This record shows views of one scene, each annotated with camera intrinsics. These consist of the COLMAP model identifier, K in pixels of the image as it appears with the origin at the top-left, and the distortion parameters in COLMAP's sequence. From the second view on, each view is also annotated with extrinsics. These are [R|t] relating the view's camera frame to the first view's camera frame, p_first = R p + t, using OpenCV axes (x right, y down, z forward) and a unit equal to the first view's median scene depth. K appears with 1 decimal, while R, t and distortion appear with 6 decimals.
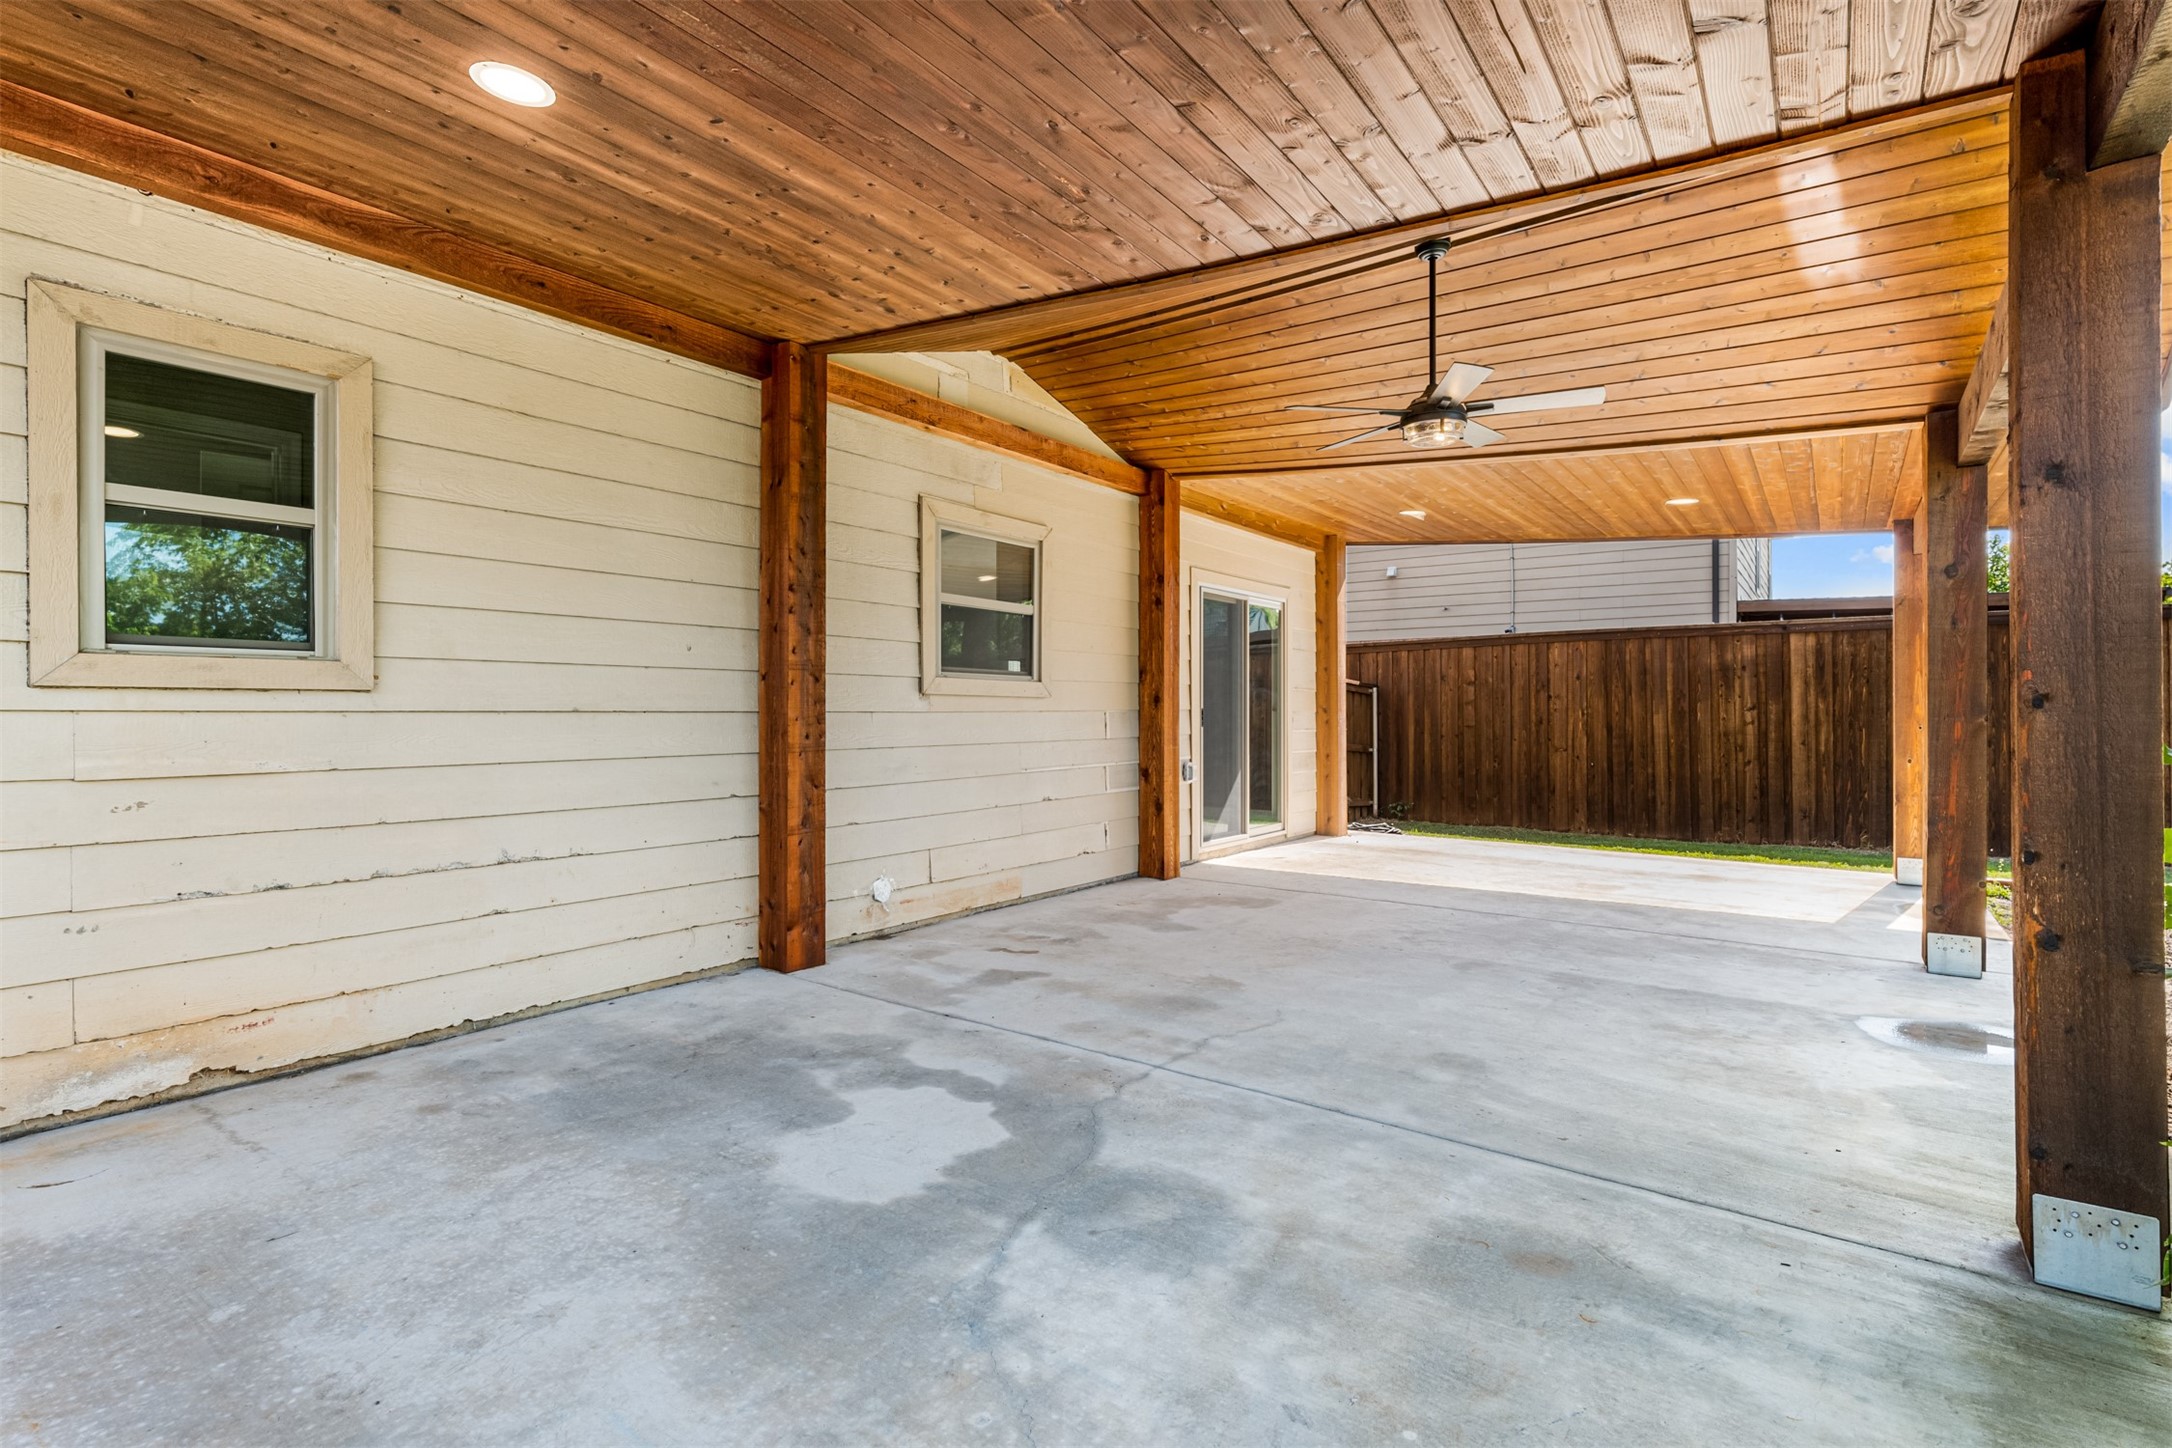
lens RADIAL K [[1009.8, 0, 1088.6], [0, 1009.8, 714.5], [0, 0, 1]] dist [0.002436, 0.000184]
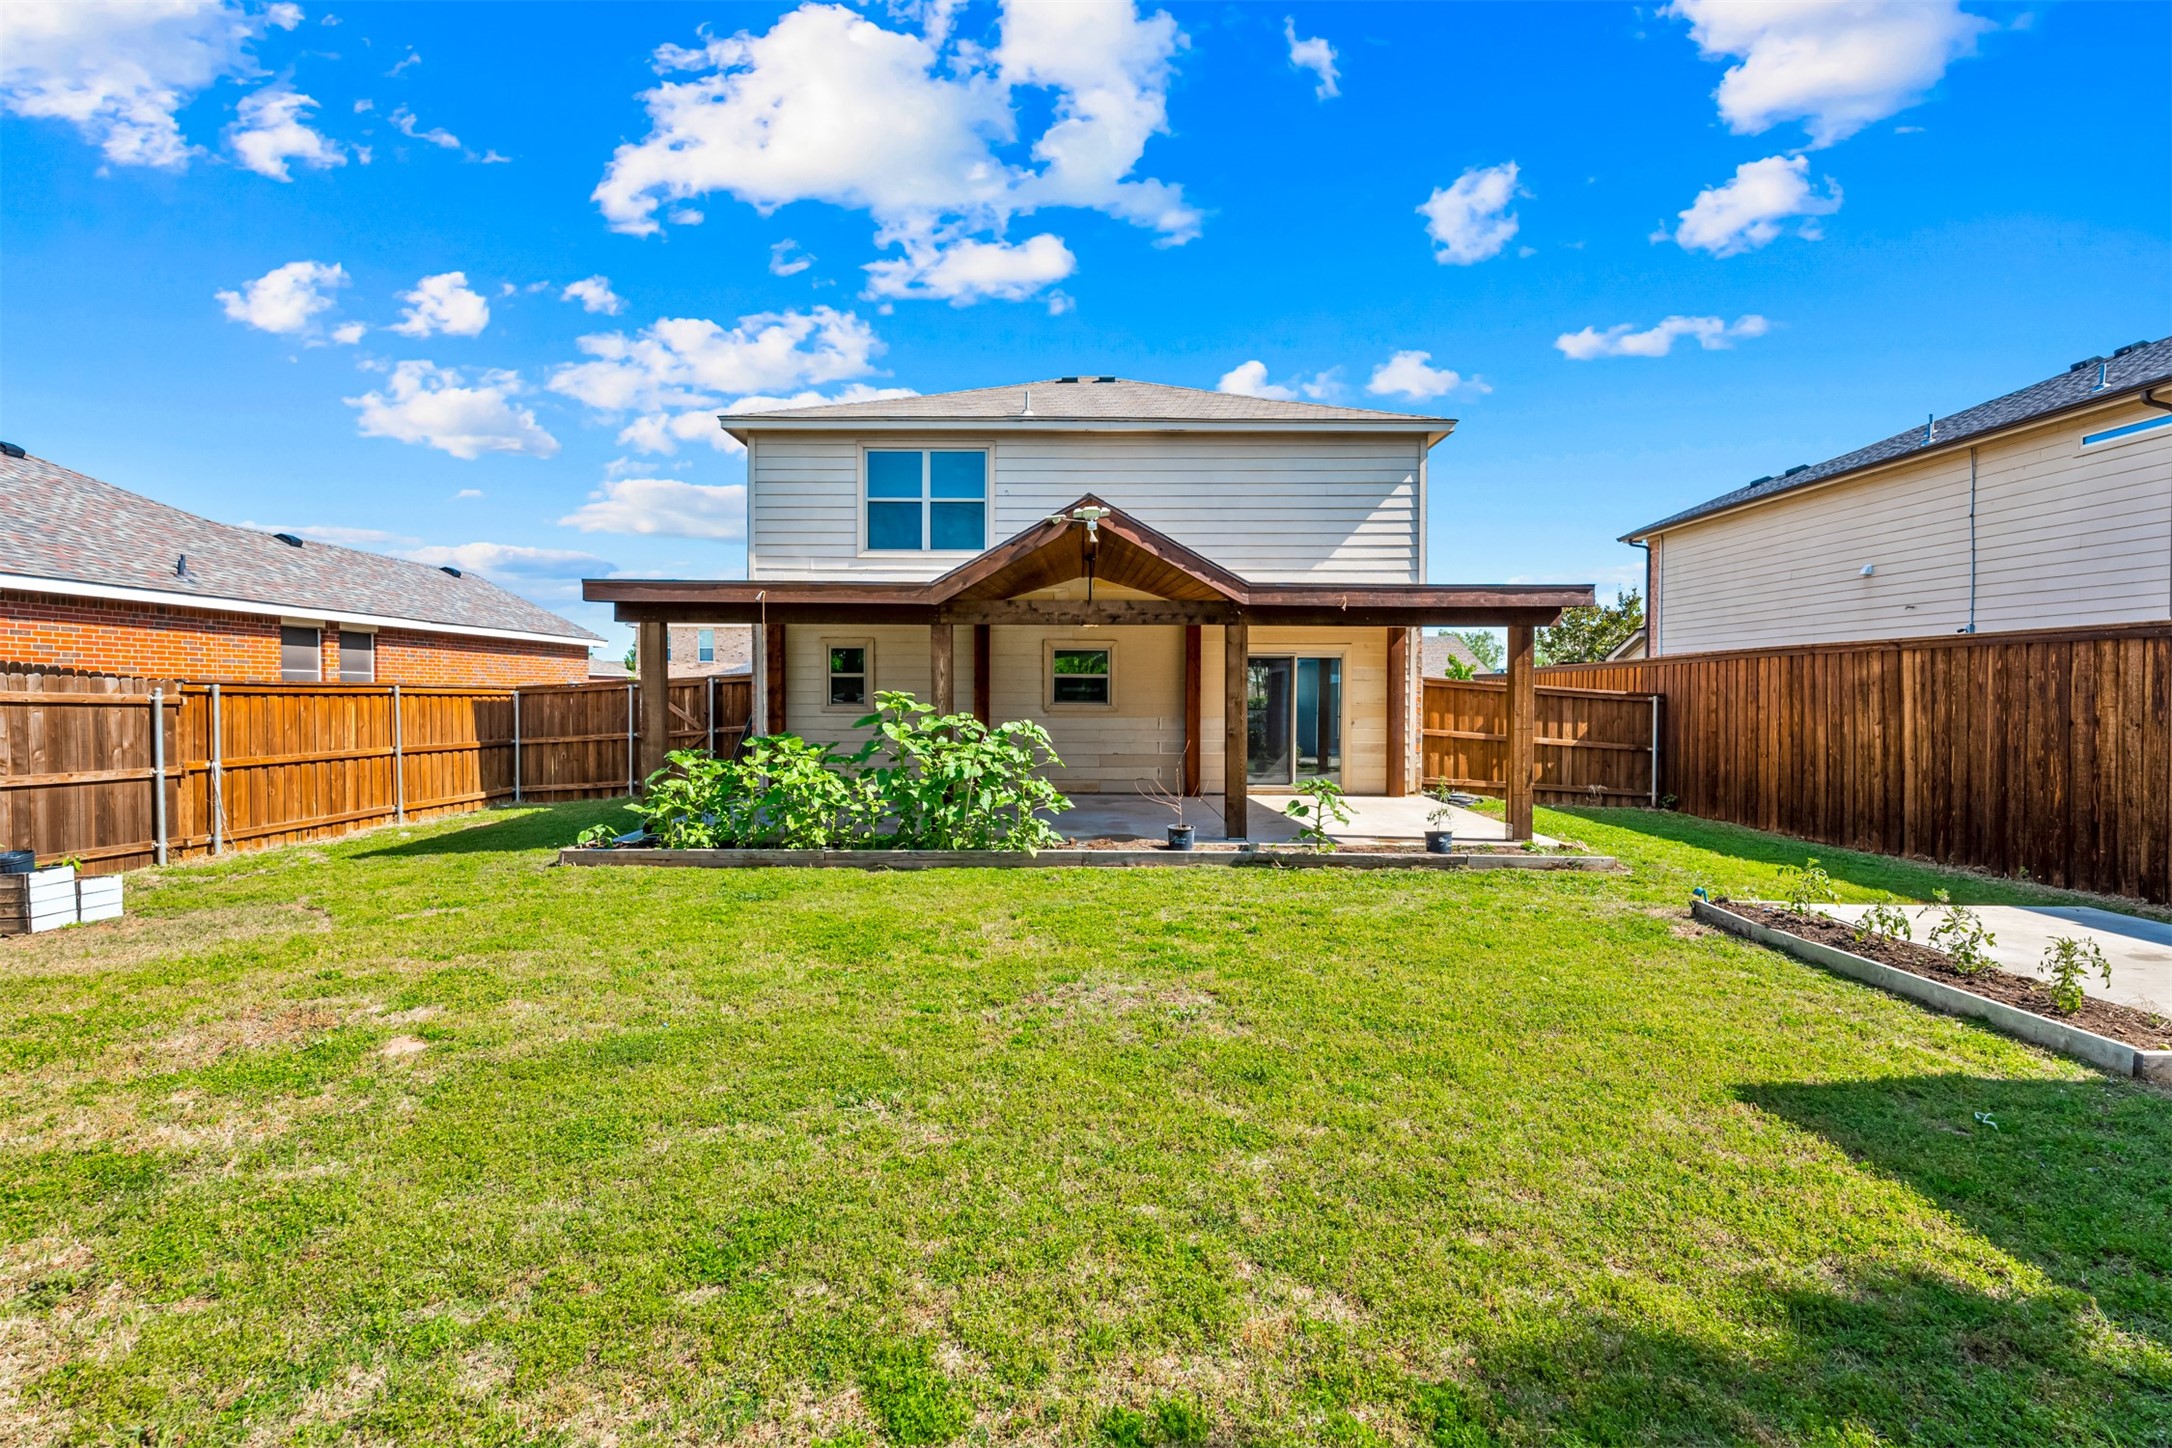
lens RADIAL K [[1014.1, 0, 1081.1], [0, 1014.1, 715.4], [0, 0, 1]] dist [0.000649, 0.001372]
pose [[0.595158, 0.019032, -0.803383, 1.027577], [-0.005293, 0.999791, 0.019764, -0.030264], [0.803591, -0.007511, 0.595134, -0.276975]]
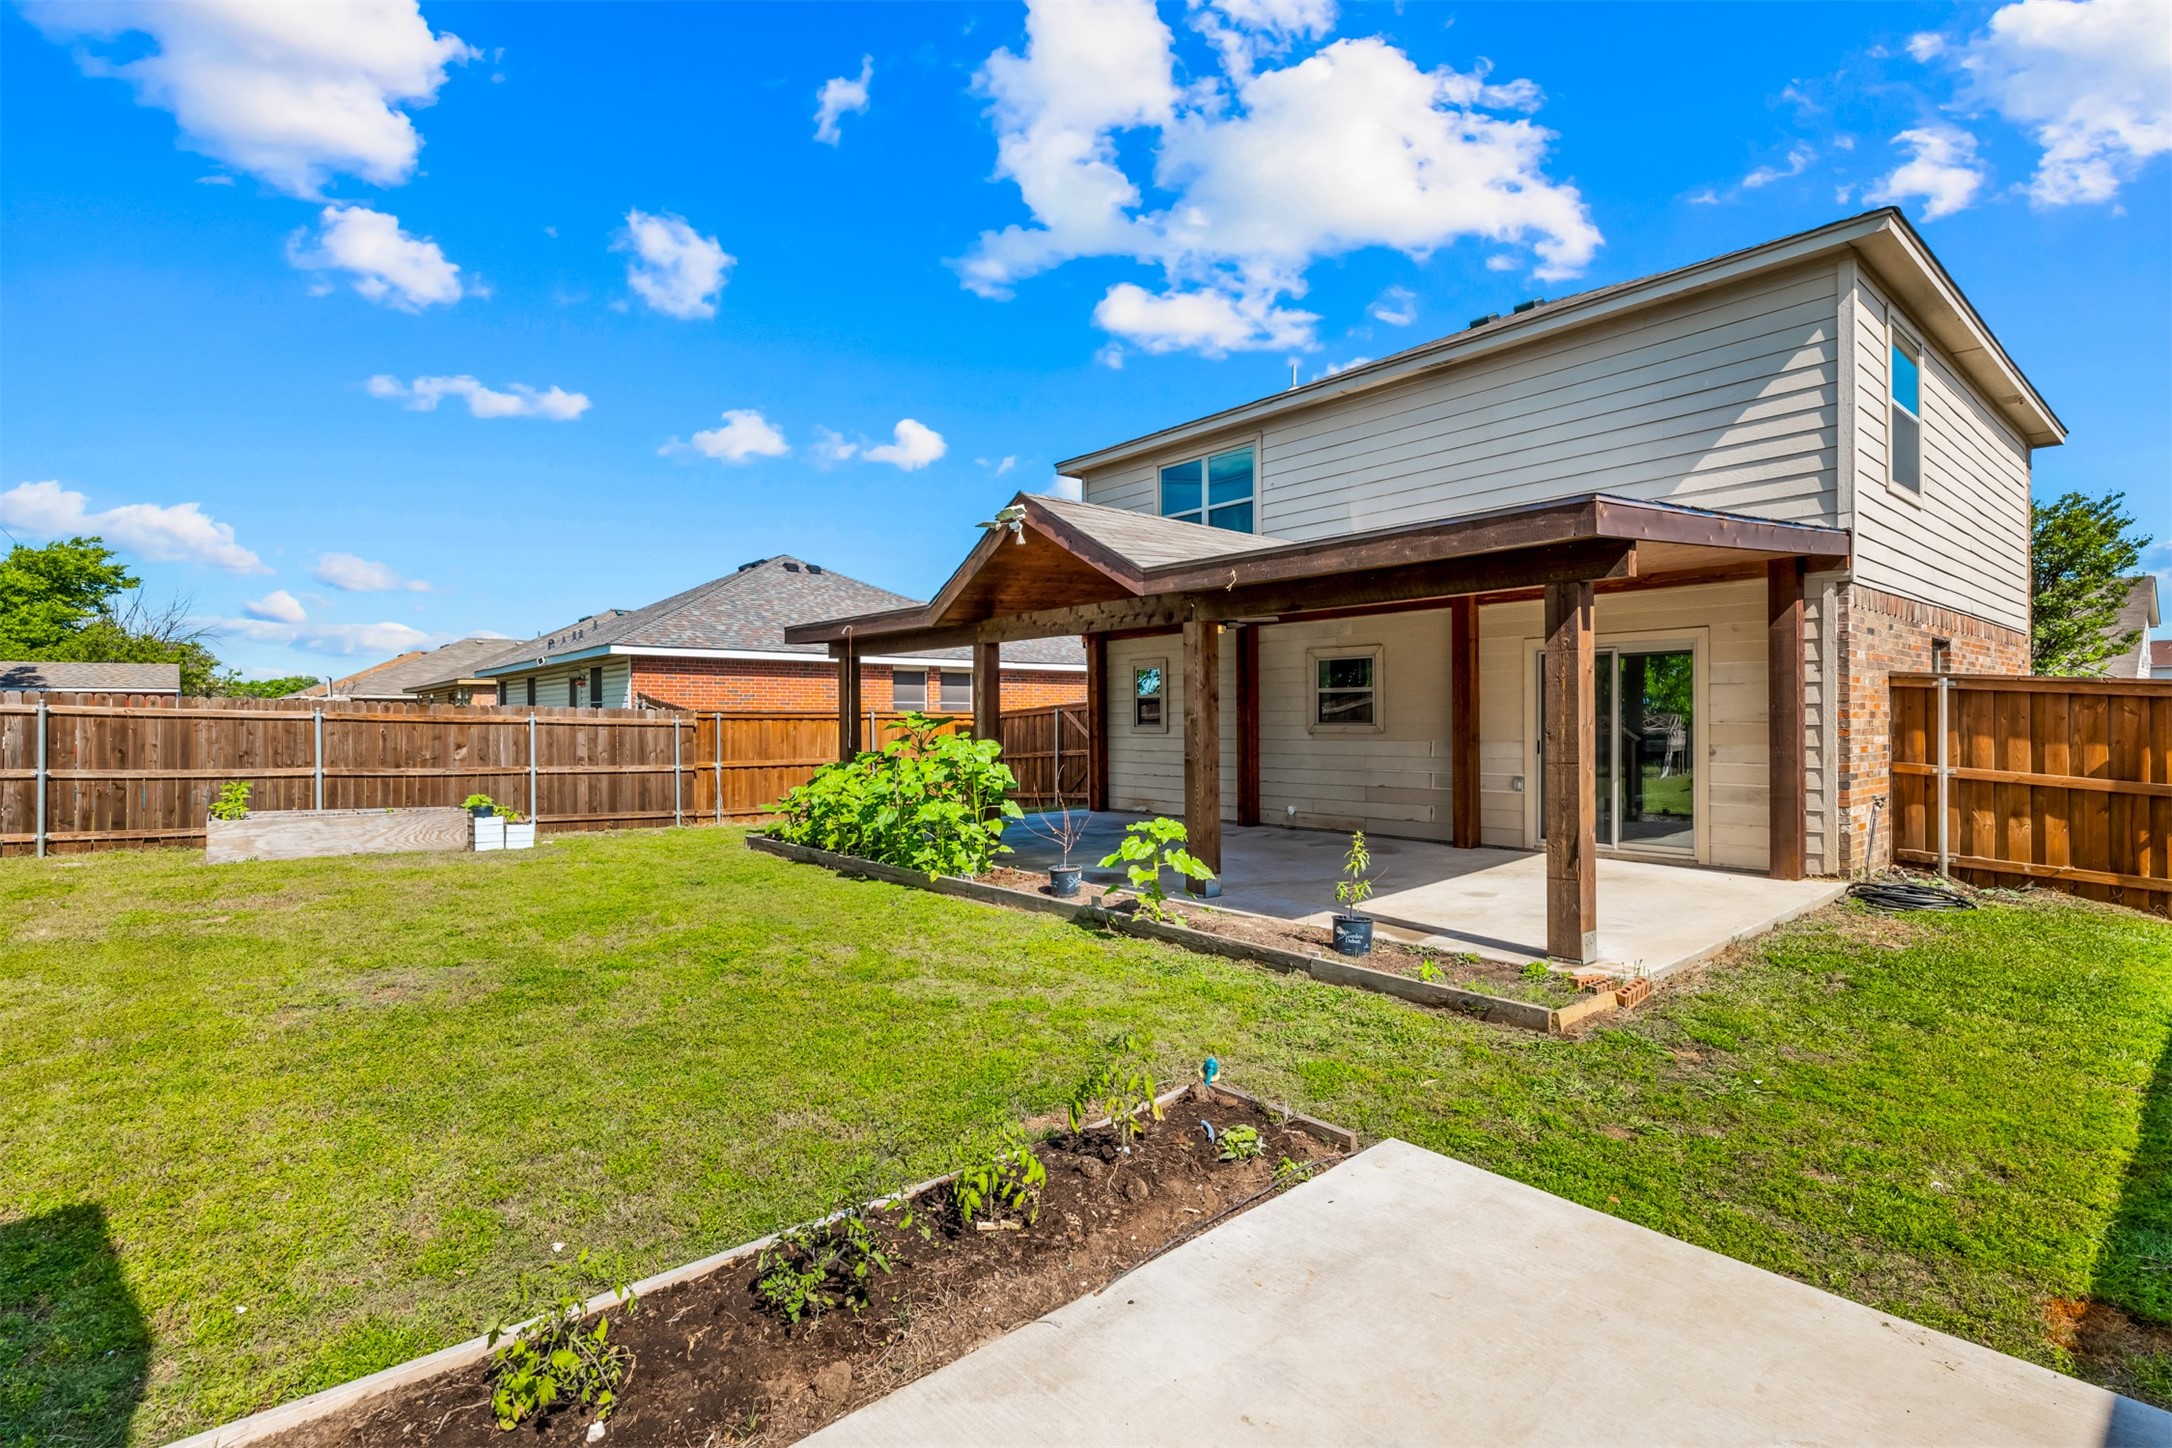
lens RADIAL K [[1014.1, 0, 1081.1], [0, 1014.1, 715.4], [0, 0, 1]] dist [0.000649, 0.001372]
pose [[-0.224383, -0.002949, -0.974497, 1.092123], [0.003205, 0.999988, -0.003764, -0.025036], [0.974496, -0.003968, -0.224371, 0.487567]]
